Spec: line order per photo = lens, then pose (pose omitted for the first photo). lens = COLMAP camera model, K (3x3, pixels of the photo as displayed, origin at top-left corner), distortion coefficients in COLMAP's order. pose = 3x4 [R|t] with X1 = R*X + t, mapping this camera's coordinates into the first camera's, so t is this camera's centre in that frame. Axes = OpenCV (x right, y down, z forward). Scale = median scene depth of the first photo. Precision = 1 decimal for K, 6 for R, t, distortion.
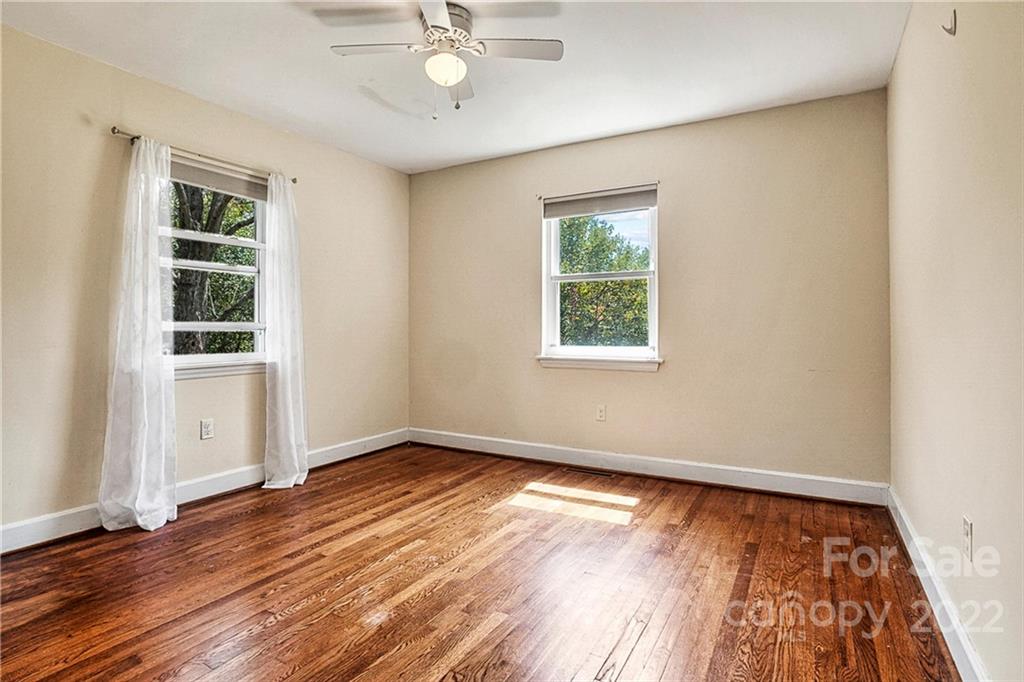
lens RADIAL K [[514.7, 0, 515.9], [0, 514.7, 331.6], [0, 0, 1]] dist [-0.026533, 0.001435]
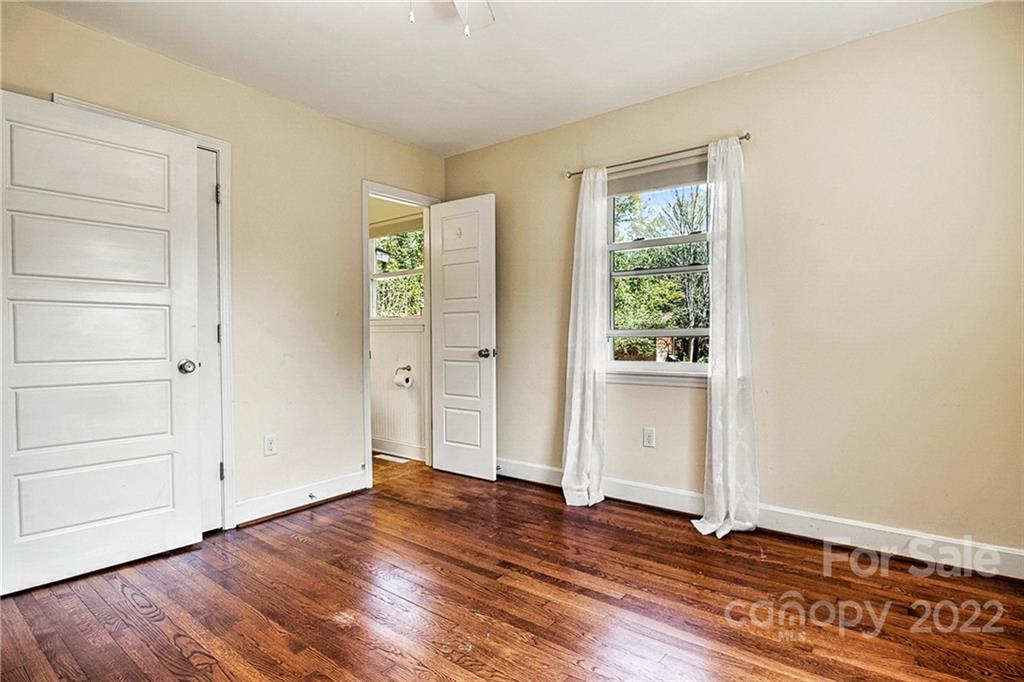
lens RADIAL K [[516.6, 0, 522.9], [0, 516.6, 350.1], [0, 0, 1]] dist [-0.024966, 0.000950]
pose [[-0.124543, 0.028342, -0.991809, 0.473111], [-0.005693, 0.999555, 0.029278, -0.005768], [0.992198, 0.009293, -0.124327, 1.015991]]
